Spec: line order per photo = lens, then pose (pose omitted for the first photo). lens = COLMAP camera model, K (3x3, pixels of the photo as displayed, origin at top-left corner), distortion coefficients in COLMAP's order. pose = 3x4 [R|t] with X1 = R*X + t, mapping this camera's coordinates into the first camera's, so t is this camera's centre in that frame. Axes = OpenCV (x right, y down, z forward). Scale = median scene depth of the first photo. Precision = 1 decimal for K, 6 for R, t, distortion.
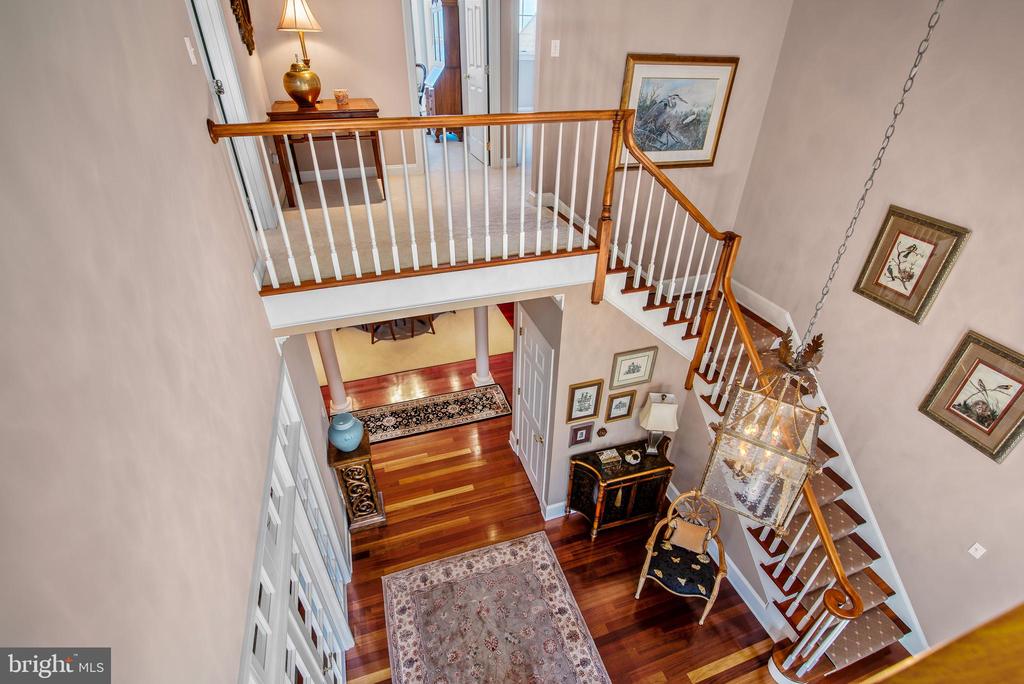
lens RADIAL K [[470.1, 0, 516.4], [0, 470.1, 334.6], [0, 0, 1]] dist [-0.016911, 0.006483]
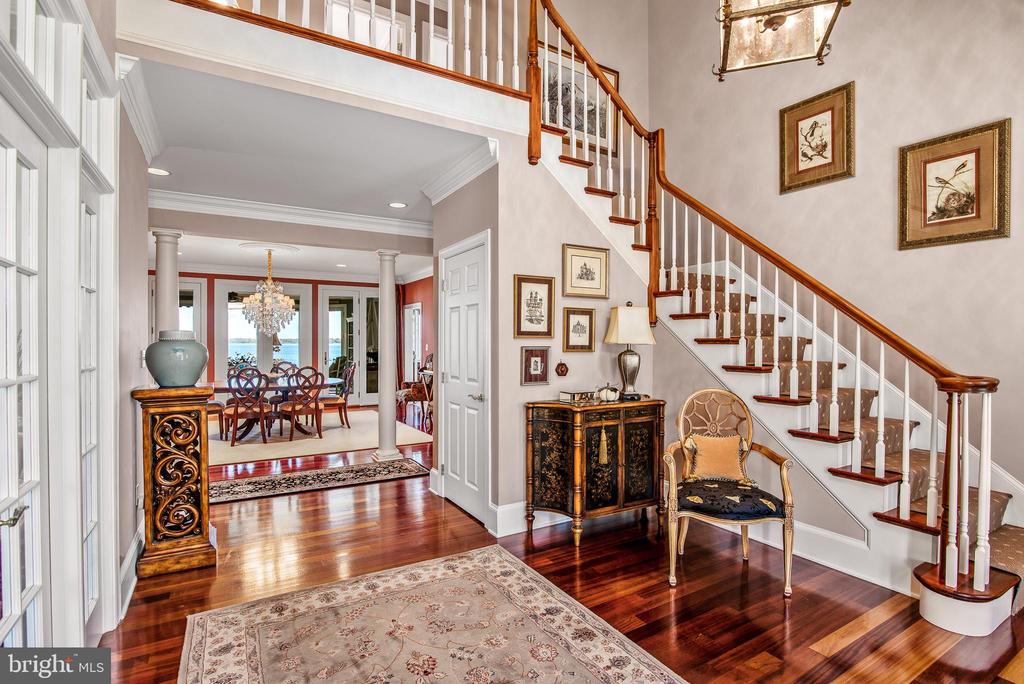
lens RADIAL K [[485.9, 0, 512.0], [0, 485.9, 342.0], [0, 0, 1]] dist [-0.011323, -0.000548]
pose [[0.978541, -0.014281, 0.205559, -0.057387], [0.122014, 0.844052, -0.522197, 0.625676], [-0.166045, 0.536072, 0.827681, 0.395552]]
